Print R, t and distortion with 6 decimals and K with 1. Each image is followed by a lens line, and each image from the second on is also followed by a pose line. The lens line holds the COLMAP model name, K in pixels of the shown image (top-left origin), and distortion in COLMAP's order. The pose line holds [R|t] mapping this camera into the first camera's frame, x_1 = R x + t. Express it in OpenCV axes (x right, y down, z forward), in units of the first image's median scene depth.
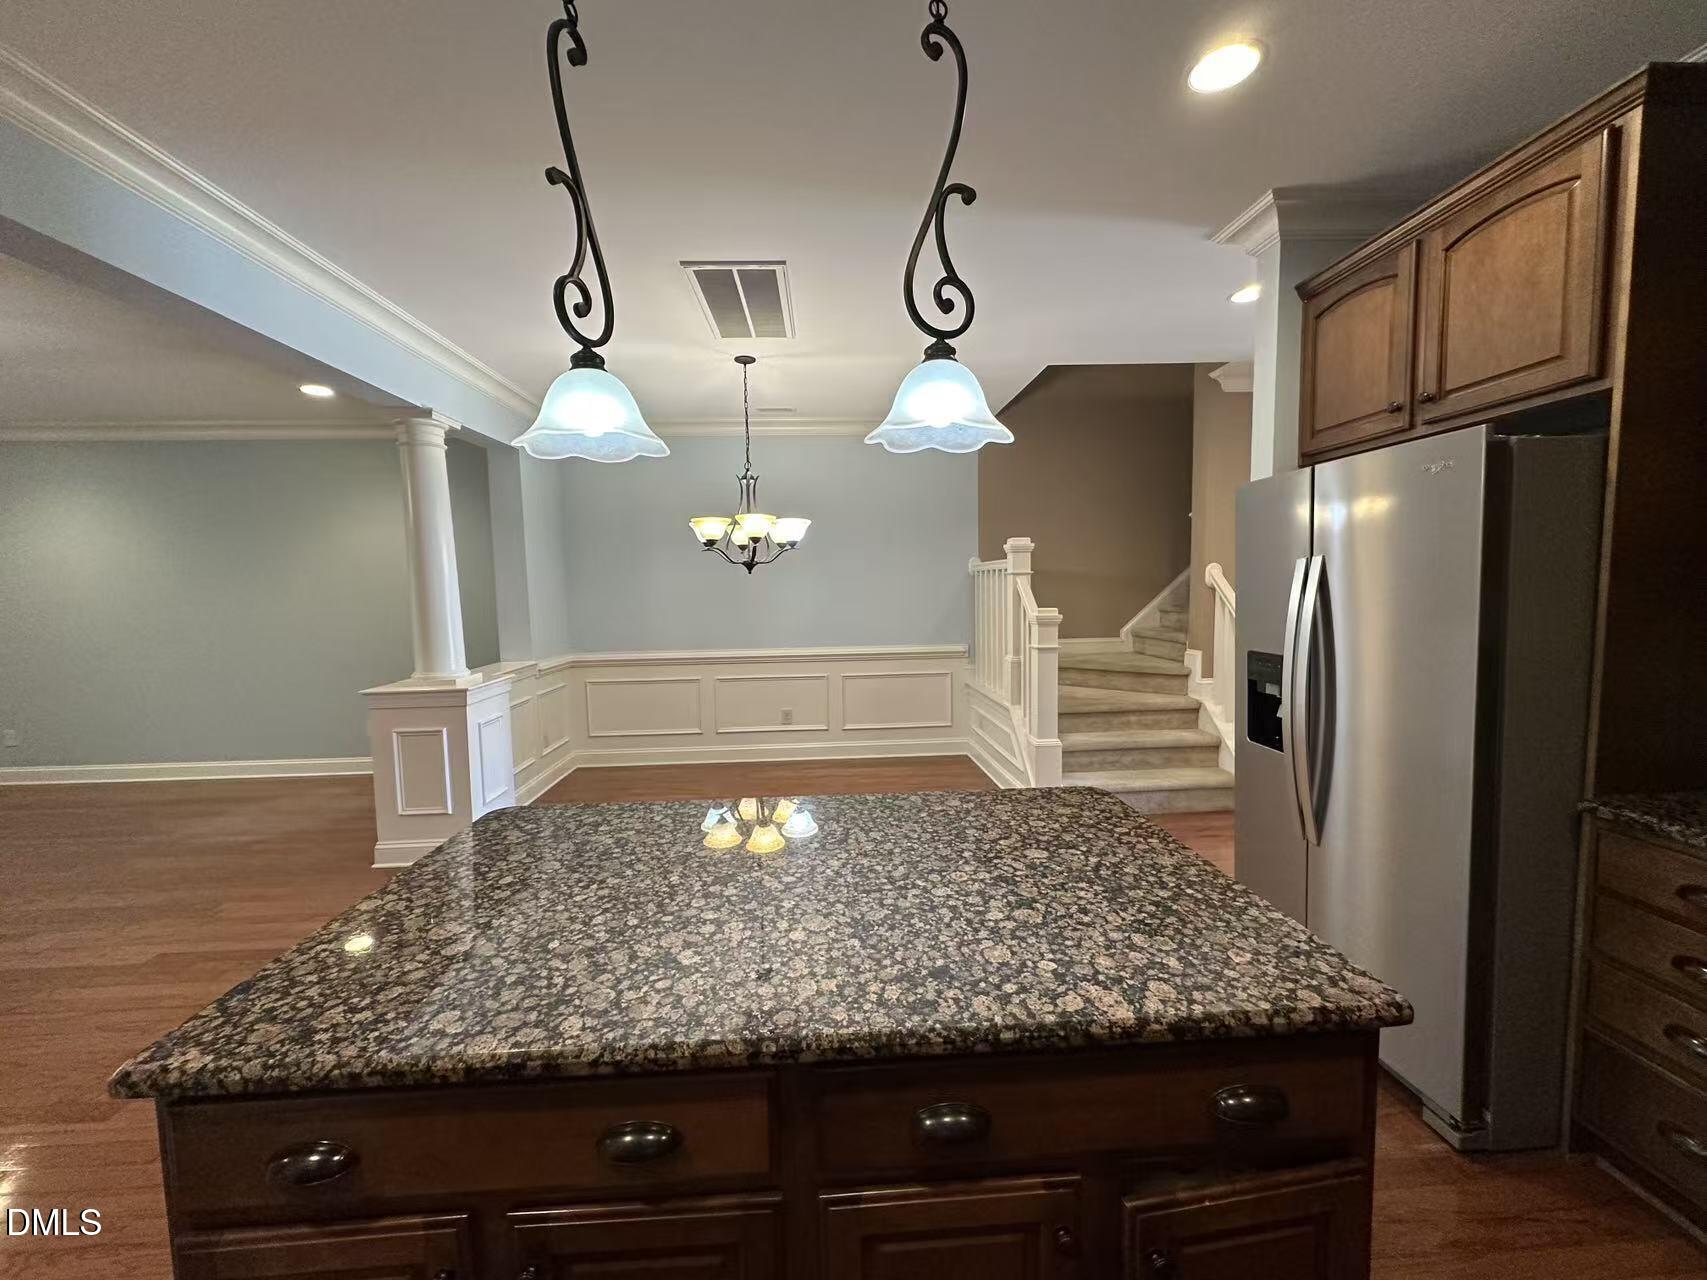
lens RADIAL K [[679.6, 0, 852.1], [0, 679.6, 643.8], [0, 0, 1]] dist [-0.000641, 0.000011]
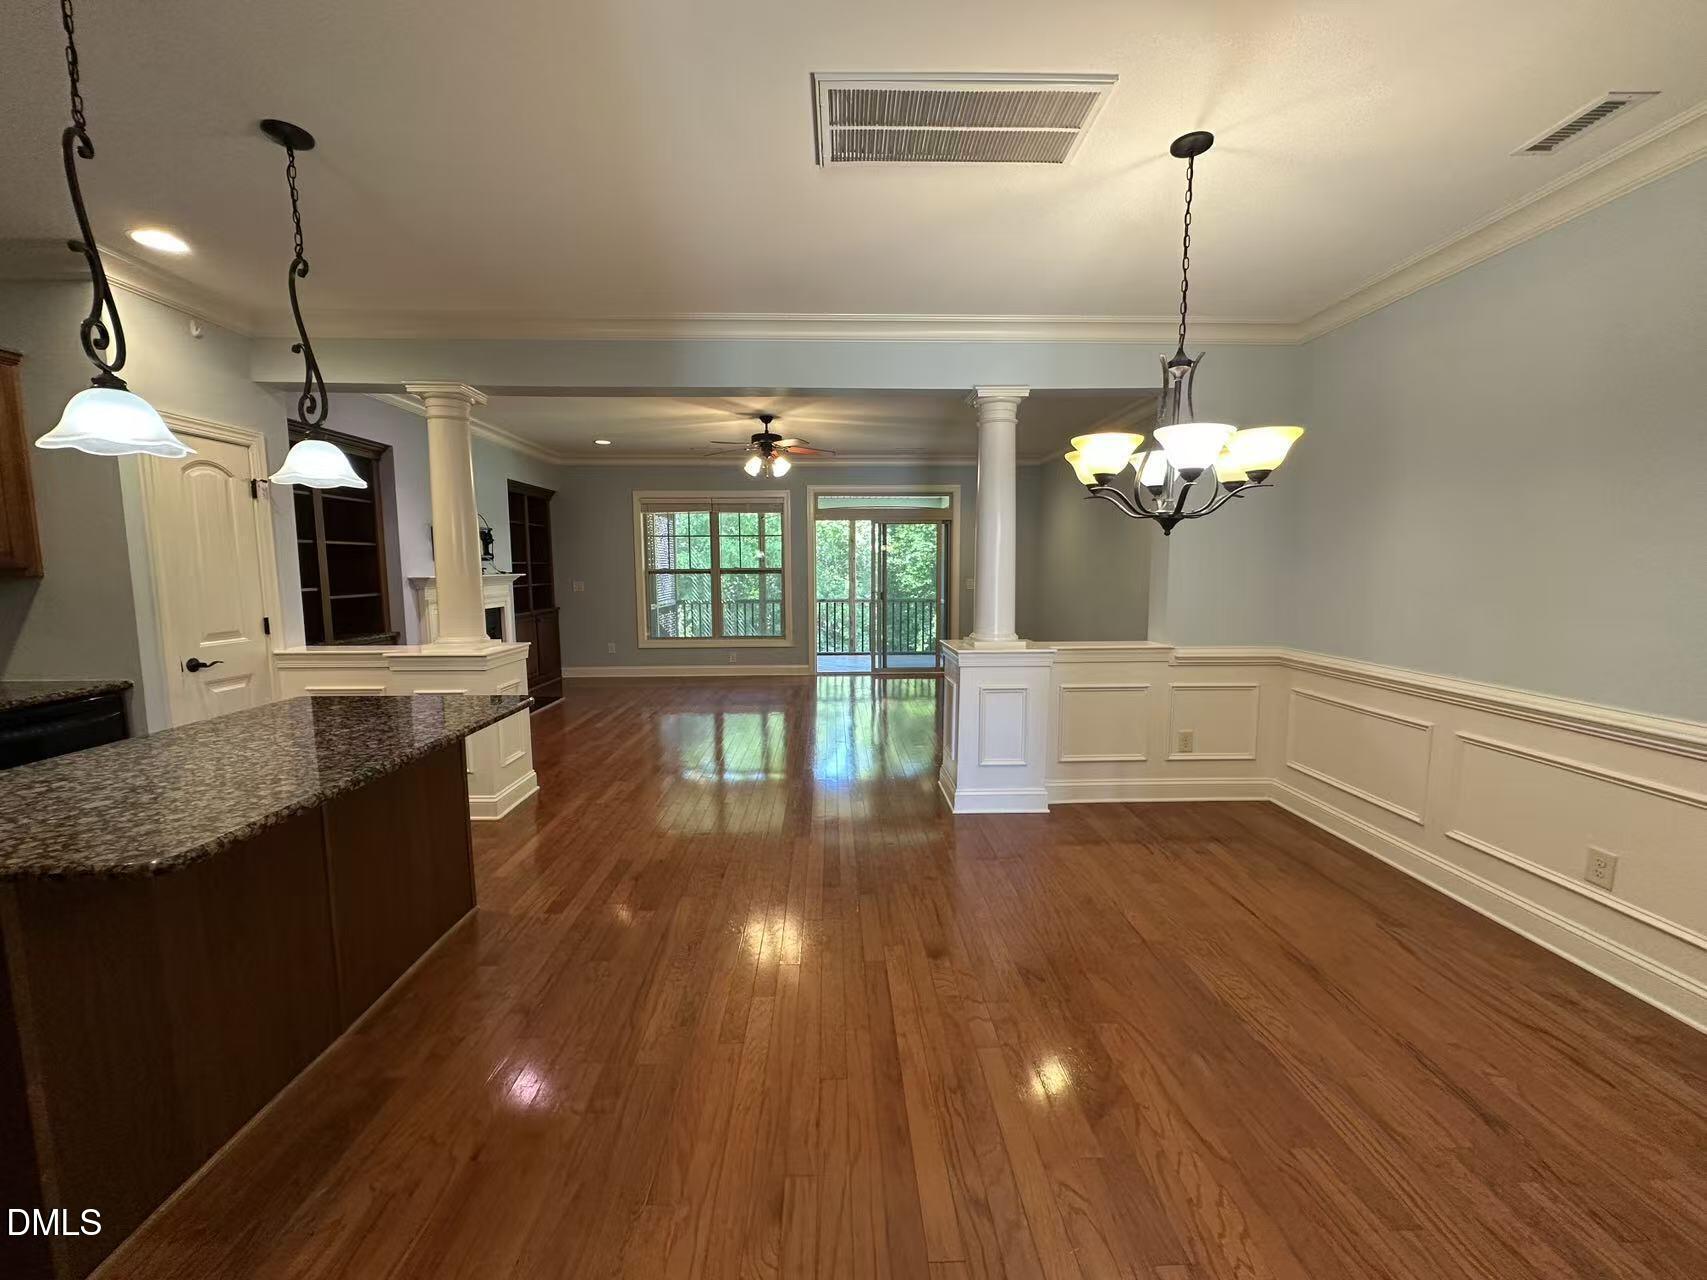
lens RADIAL K [[679.6, 0, 851.2], [0, 679.6, 639.5], [0, 0, 1]] dist [-0.000641, 0.000011]
pose [[-0.023828, 0.127978, -0.991491, 1.129299], [-0.083905, 0.988017, 0.129546, -0.174627], [0.996189, 0.086278, -0.012805, 1.919839]]
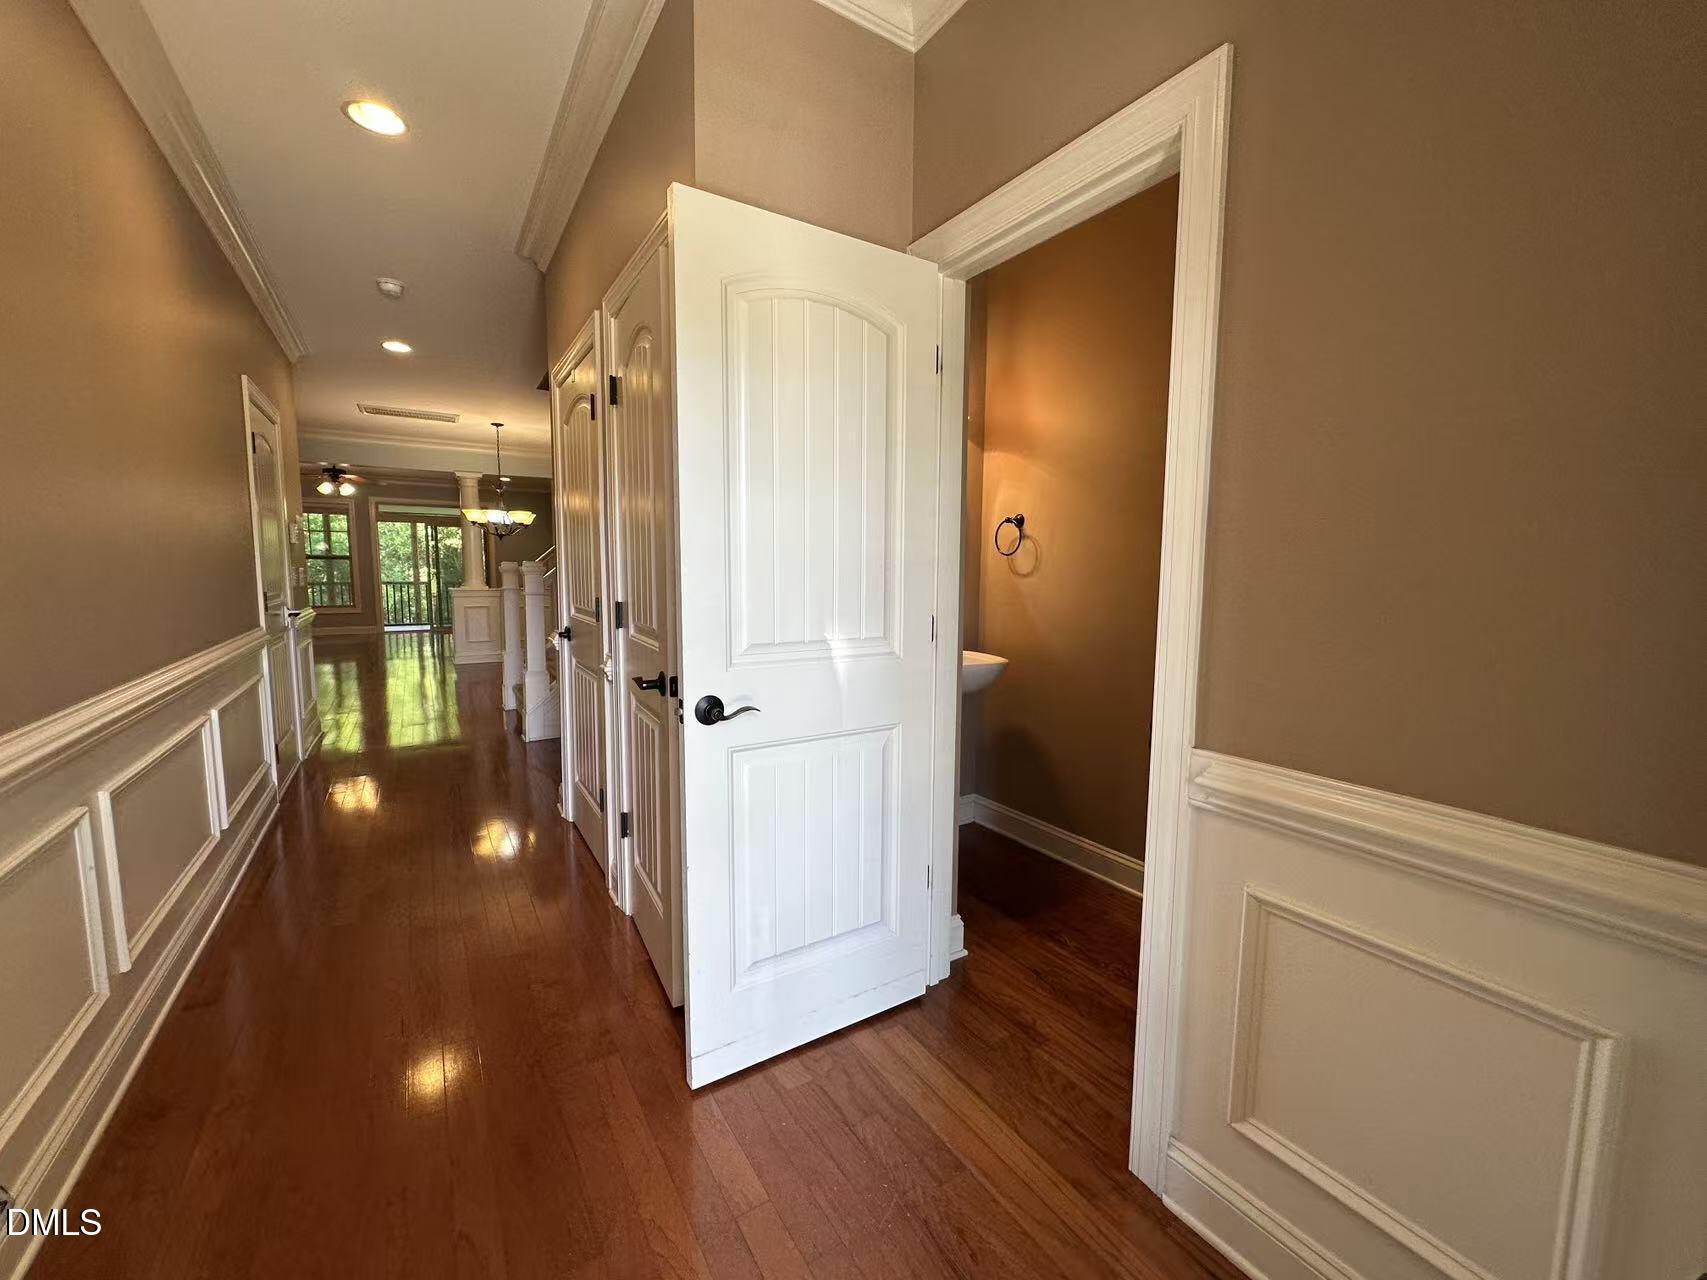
lens RADIAL K [[679.6, 0, 844.6], [0, 679.6, 641.4], [0, 0, 1]] dist [-0.000641, 0.000011]
pose [[0.486735, 0.118309, -0.865501, 4.944884], [-0.095300, 0.992064, 0.082015, -0.184004], [0.868336, 0.042563, 0.494147, 2.328773]]
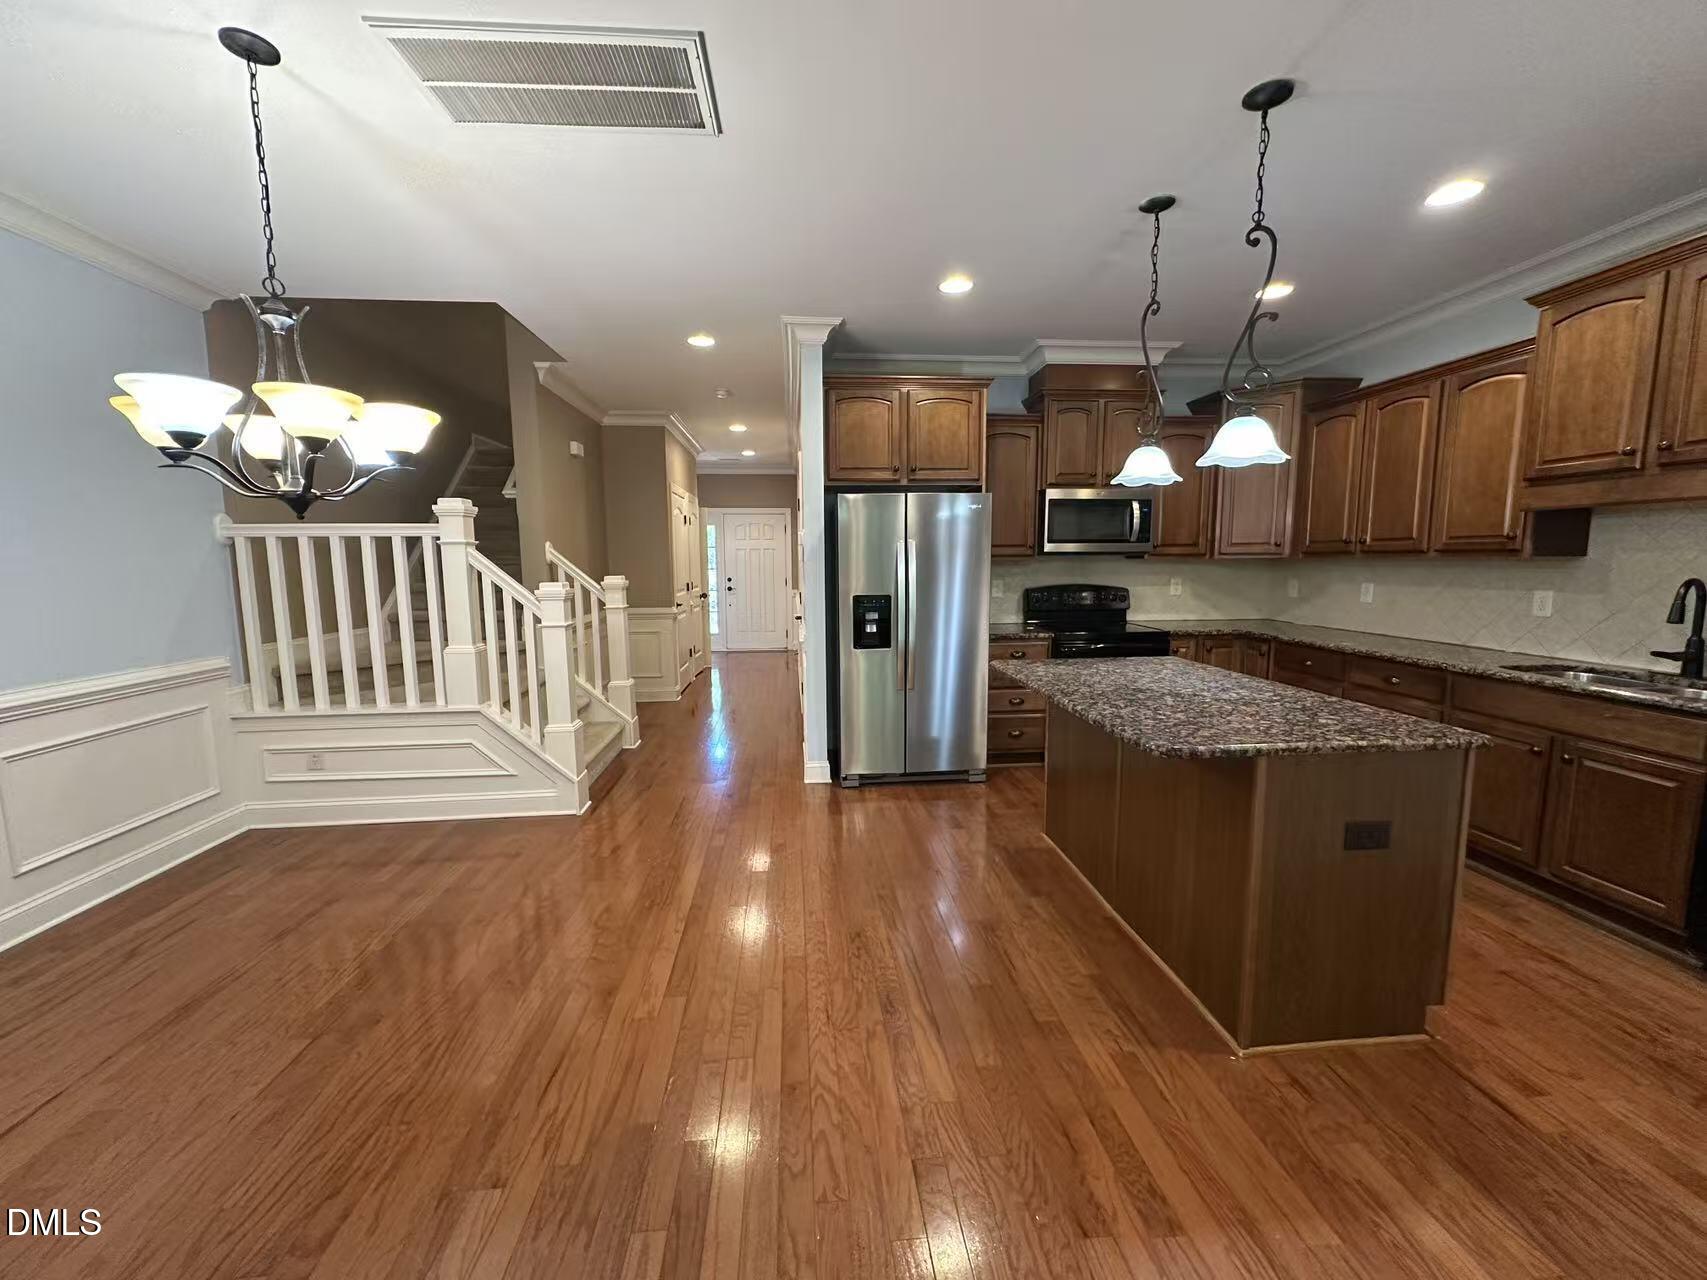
lens RADIAL K [[679.6, 0, 850.5], [0, 679.6, 639.4], [0, 0, 1]] dist [-0.000641, 0.000011]
pose [[-0.029848, -0.098141, 0.994725, -1.667380], [0.094854, 0.990399, 0.100561, -0.077481], [-0.995044, 0.097355, -0.020253, 1.617559]]
